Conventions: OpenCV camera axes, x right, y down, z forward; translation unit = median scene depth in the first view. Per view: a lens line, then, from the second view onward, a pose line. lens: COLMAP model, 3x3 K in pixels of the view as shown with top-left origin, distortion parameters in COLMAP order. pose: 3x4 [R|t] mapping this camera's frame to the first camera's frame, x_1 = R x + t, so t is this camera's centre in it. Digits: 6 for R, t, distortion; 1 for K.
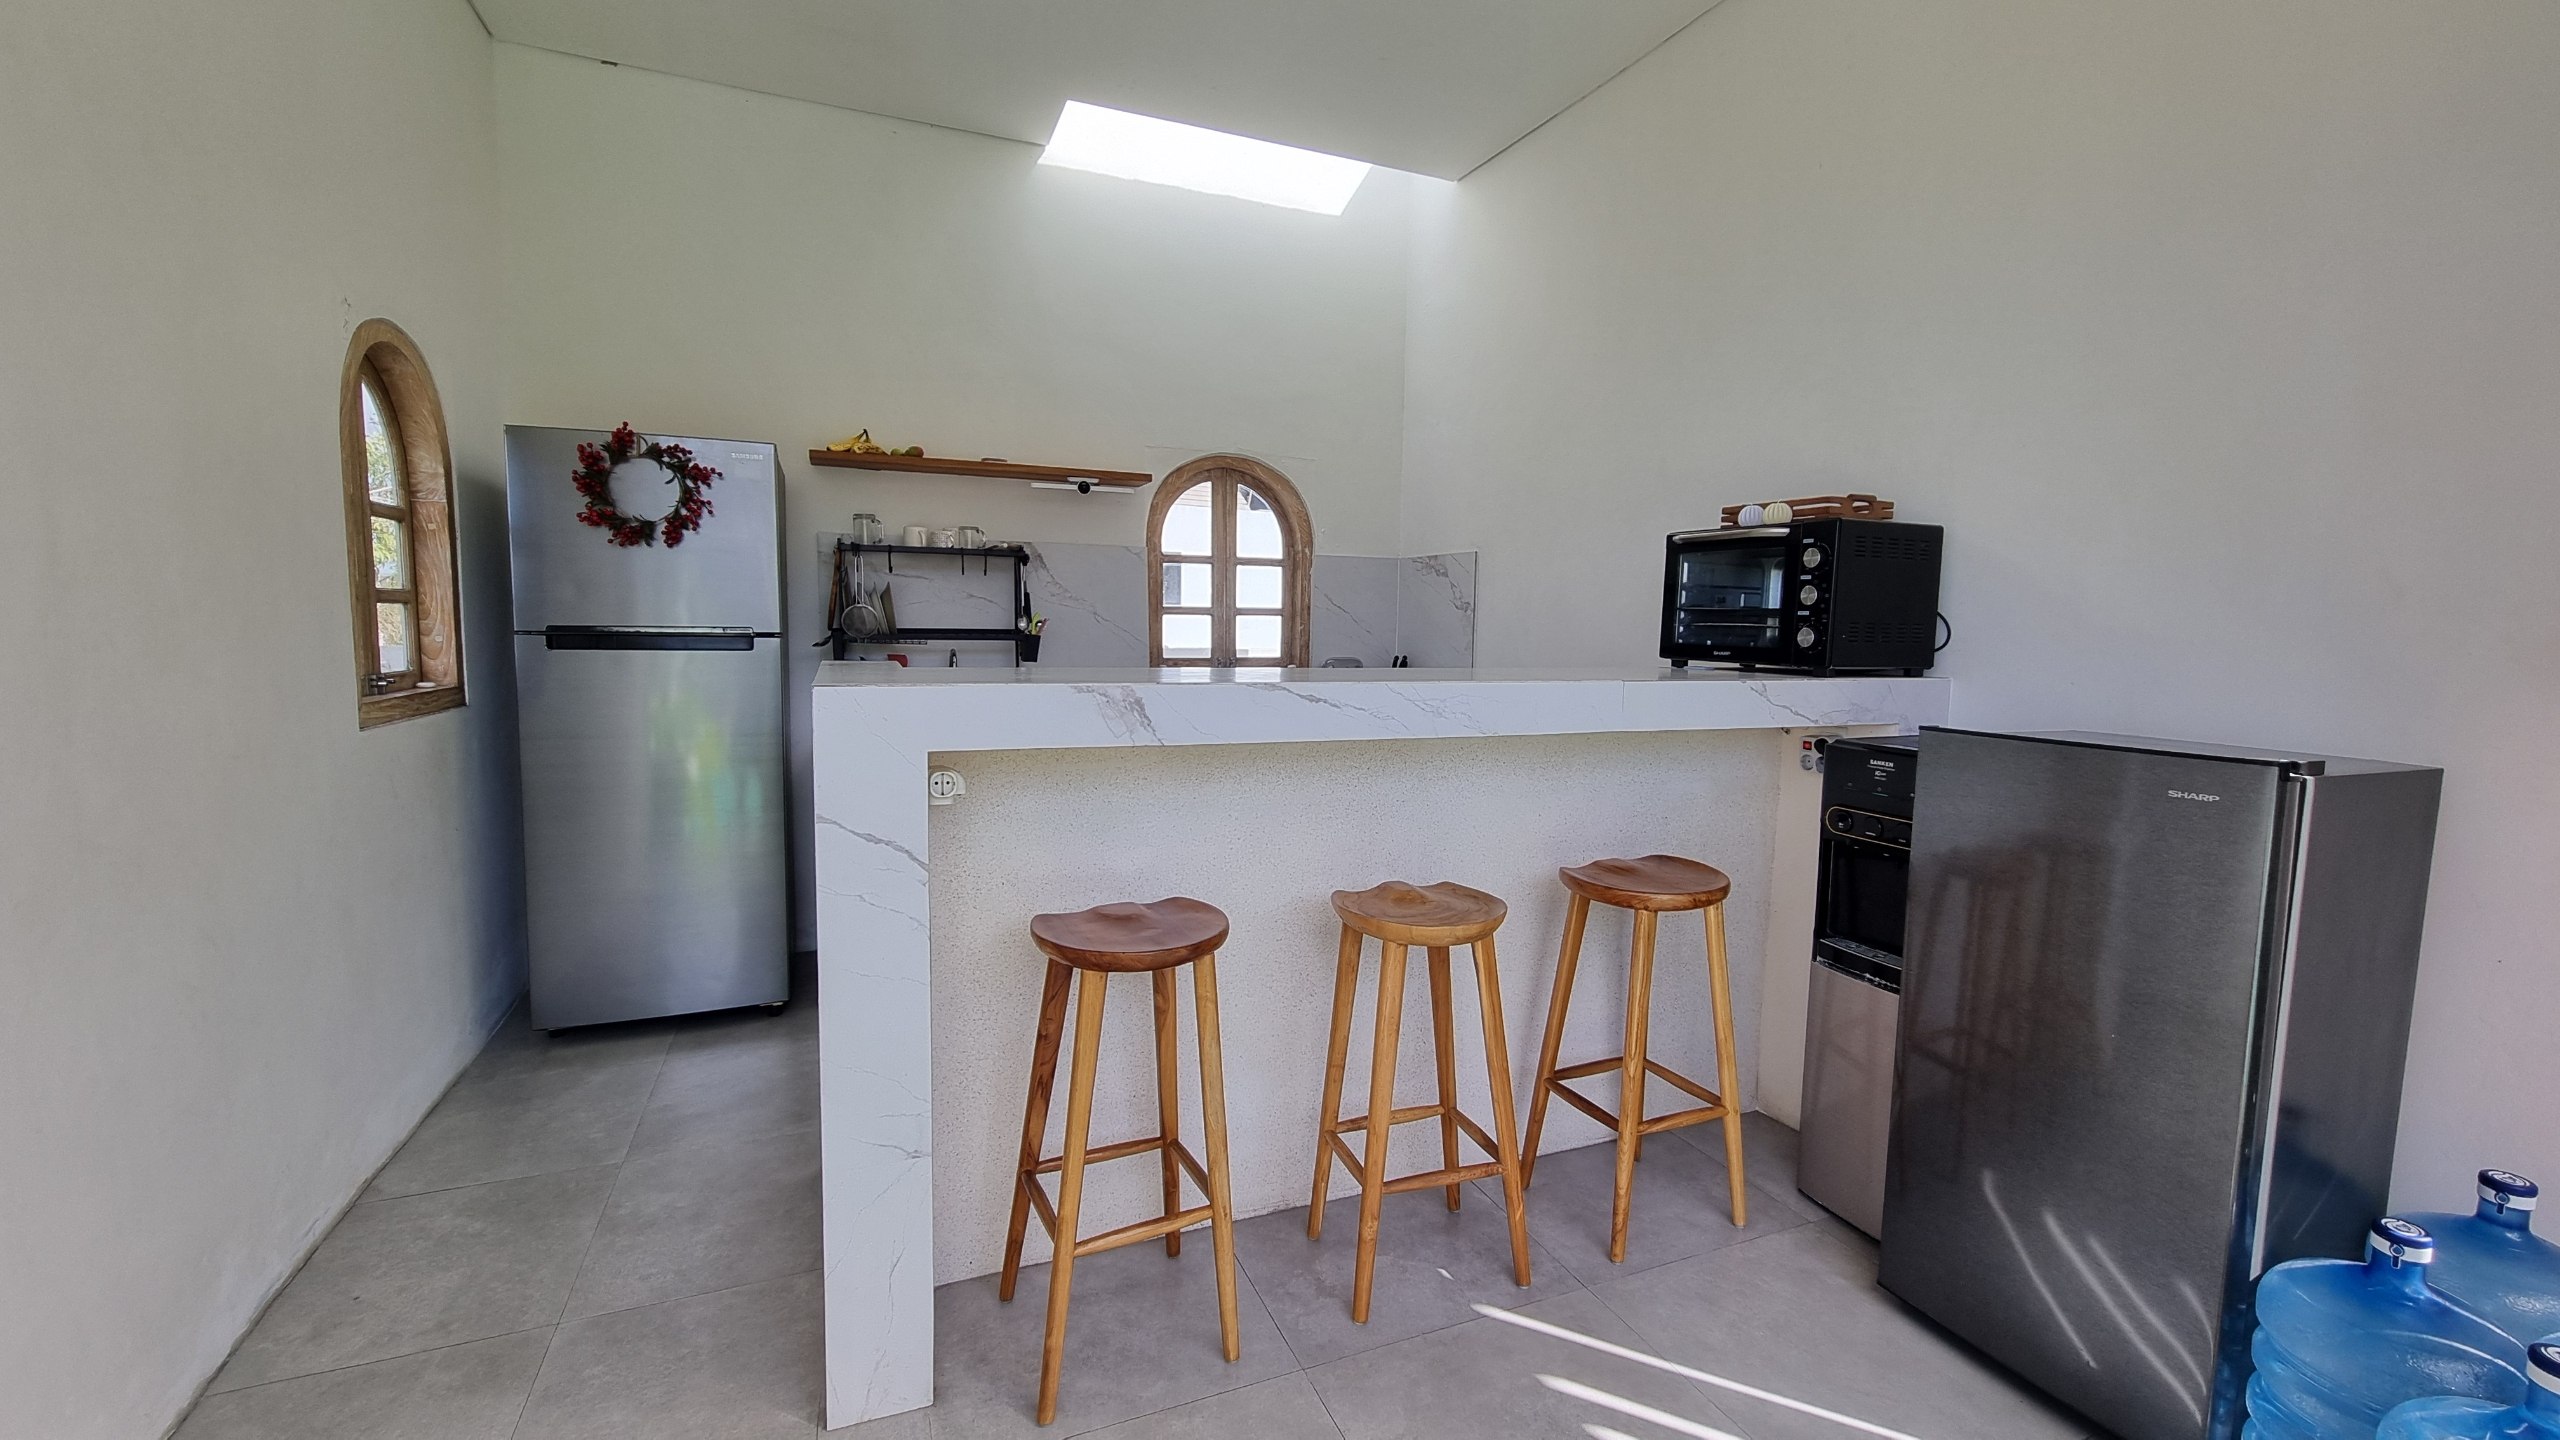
lens RADIAL K [[1041.6, 0, 1277.9], [0, 1041.6, 712.4], [0, 0, 1]] dist [0.003294, -0.000338]
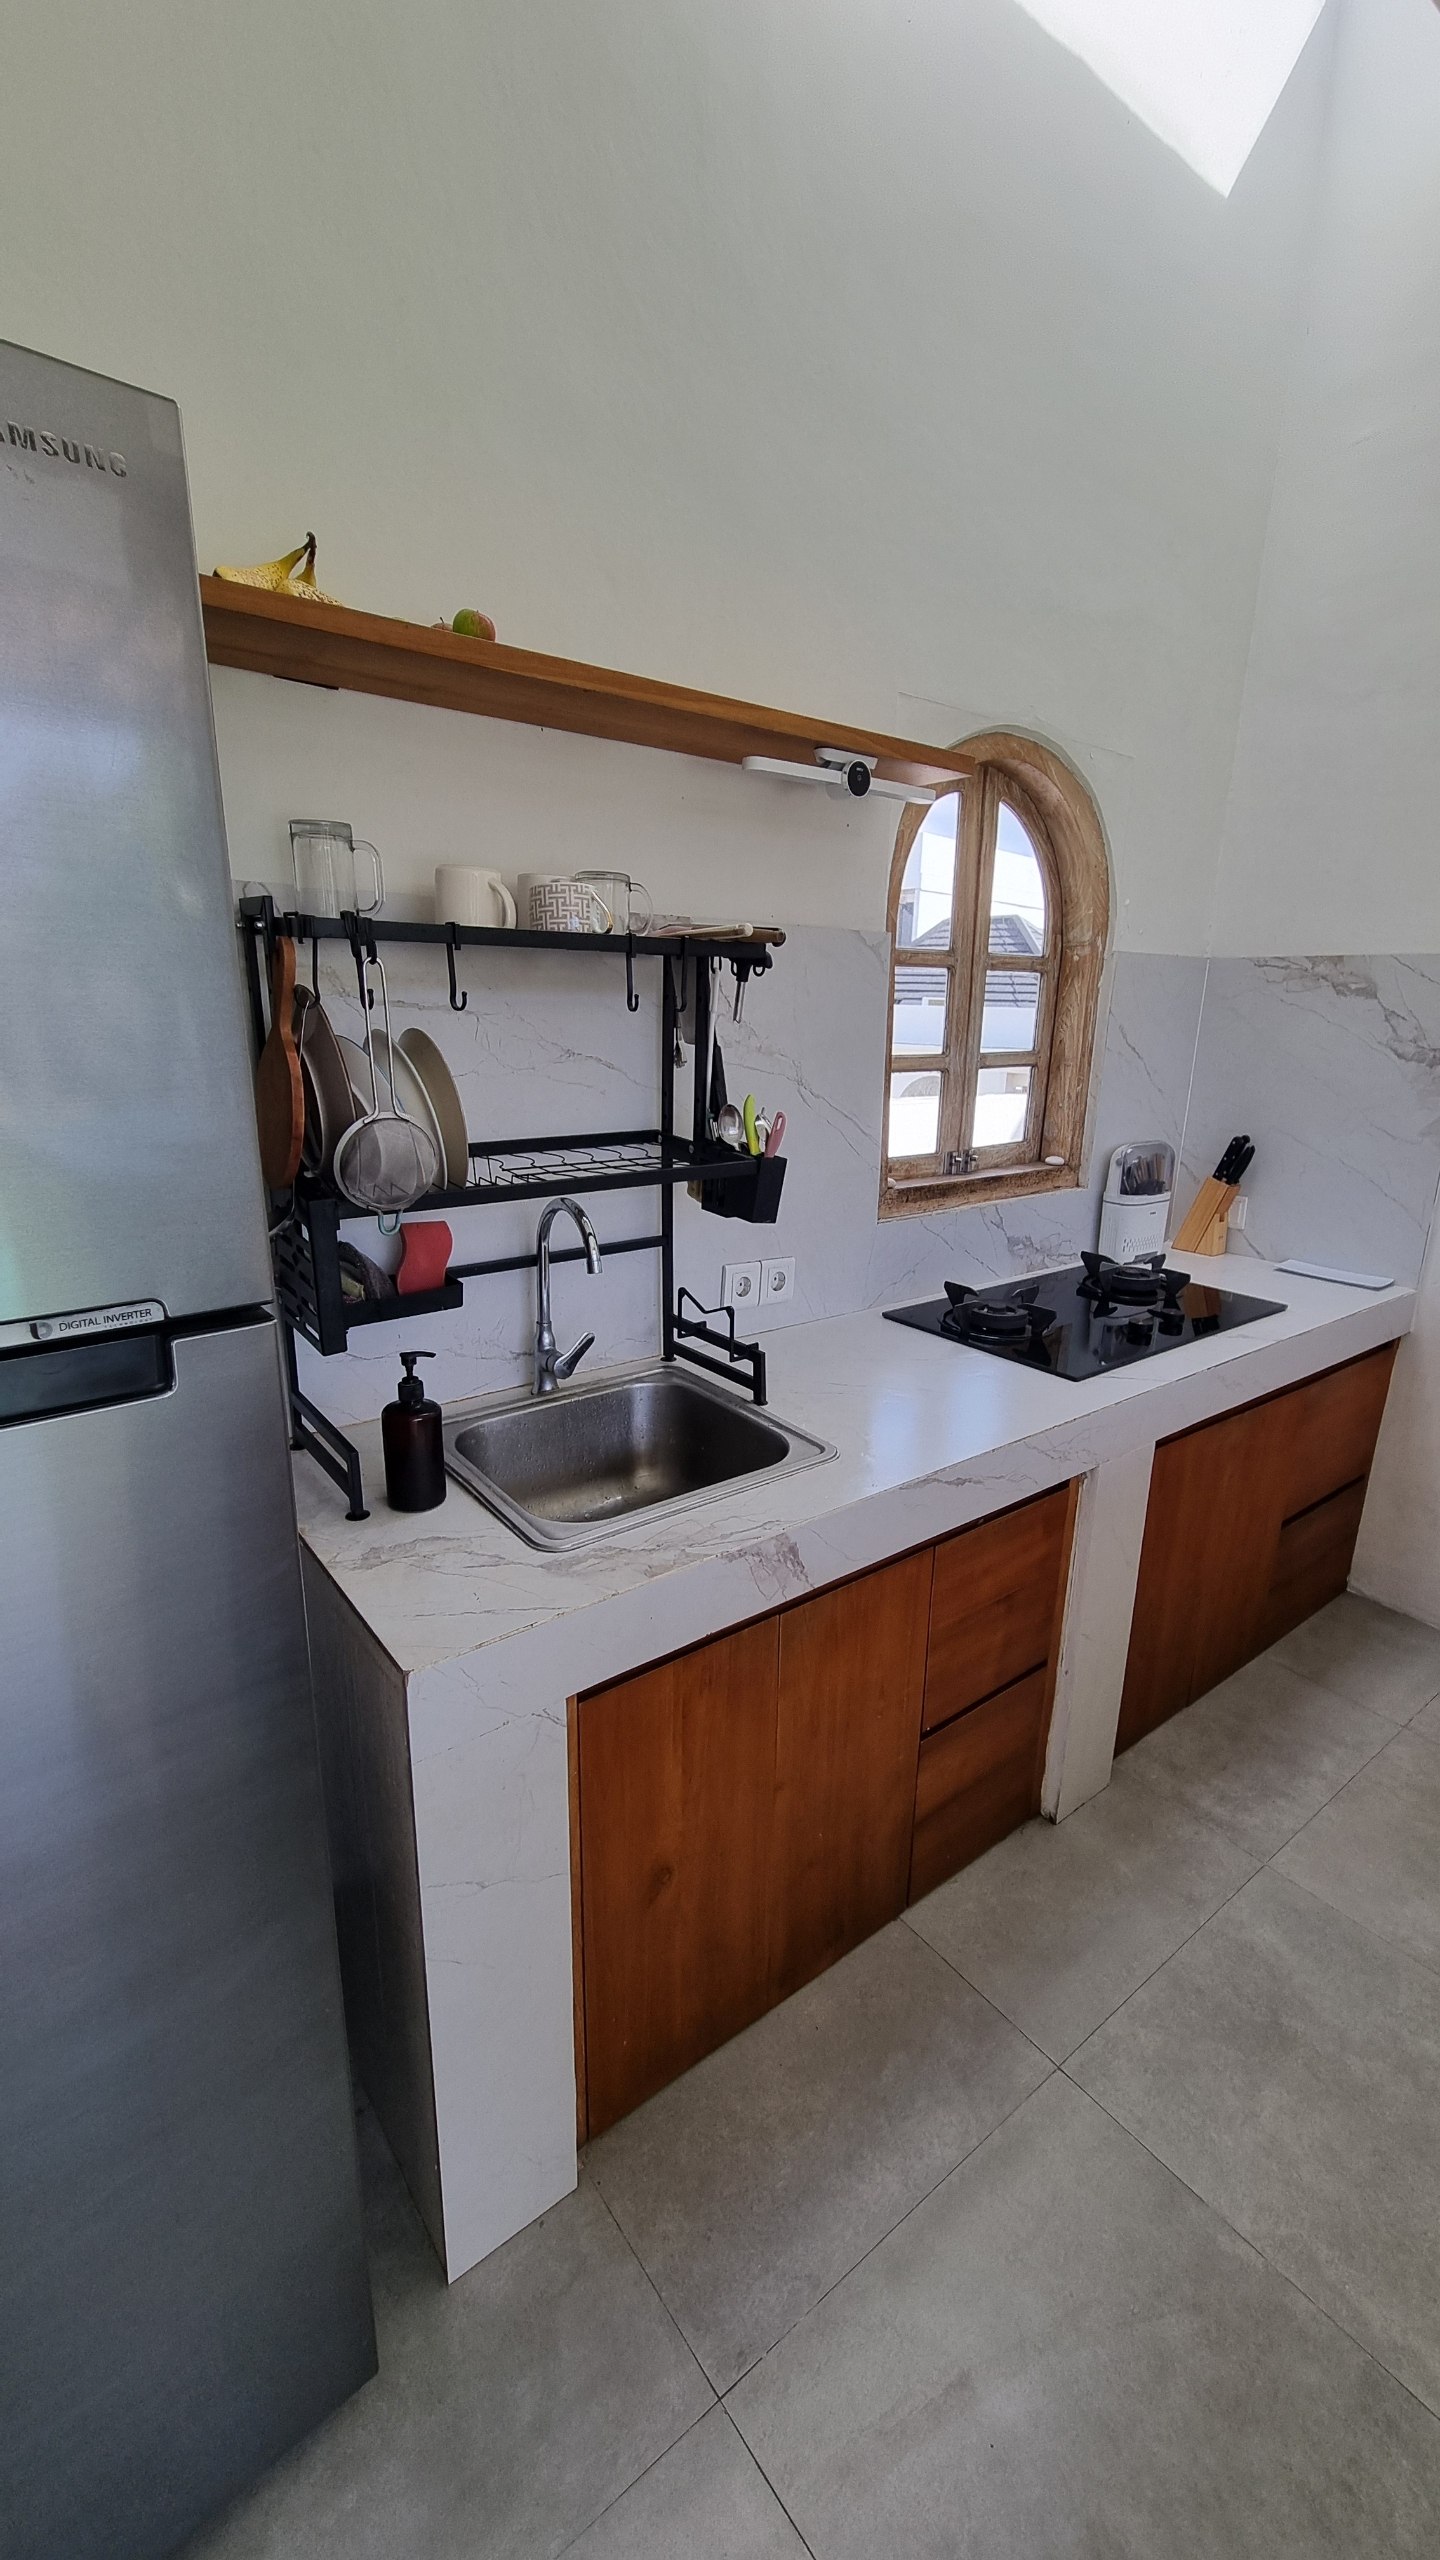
lens RADIAL K [[1041.6, 0, 717.6], [0, 1041.6, 1290.1], [0, 0, 1]] dist [0.003294, -0.000338]
pose [[0.966261, -0.067281, 0.248622, -0.572056], [0.019953, 0.981932, 0.188179, -0.160257], [-0.256791, -0.176869, 0.950145, 0.968244]]
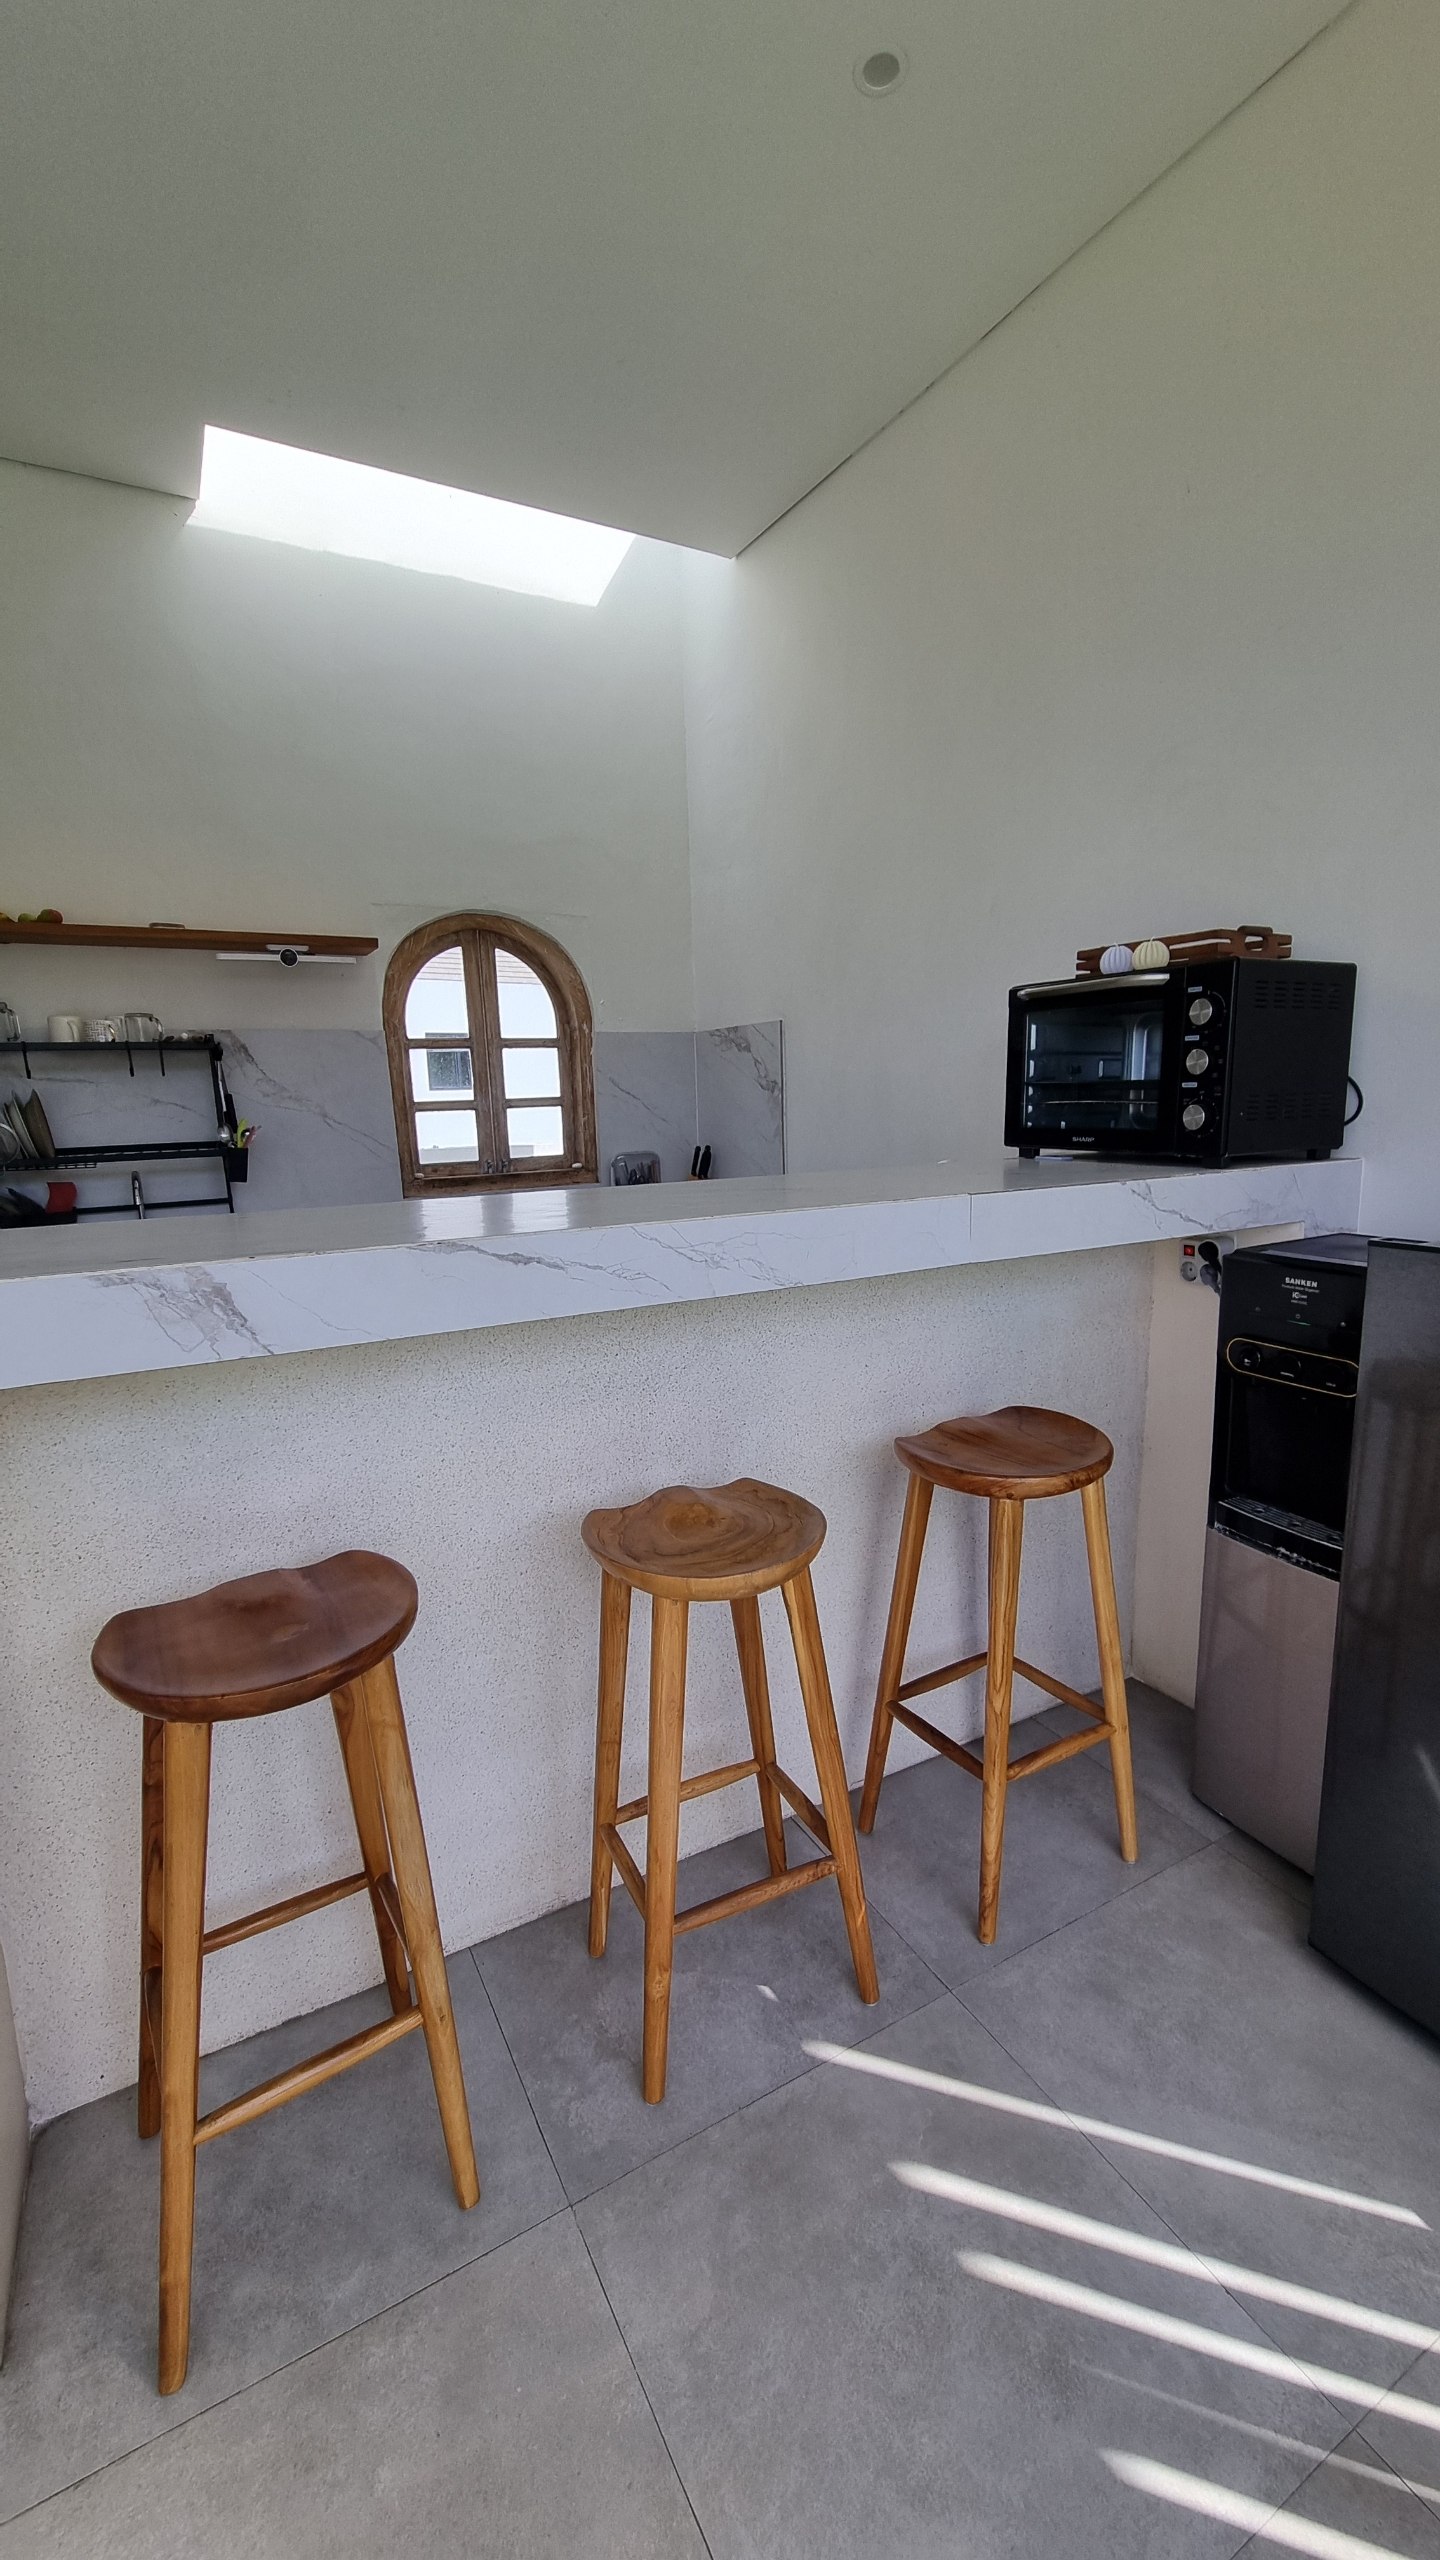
lens RADIAL K [[1041.6, 0, 718.9], [0, 1041.6, 1282.6], [0, 0, 1]] dist [0.003294, -0.000338]
pose [[0.992745, -0.064968, 0.101177, 0.069730], [0.055699, 0.994211, 0.091885, -0.039512], [-0.106561, -0.085583, 0.990616, 0.255488]]
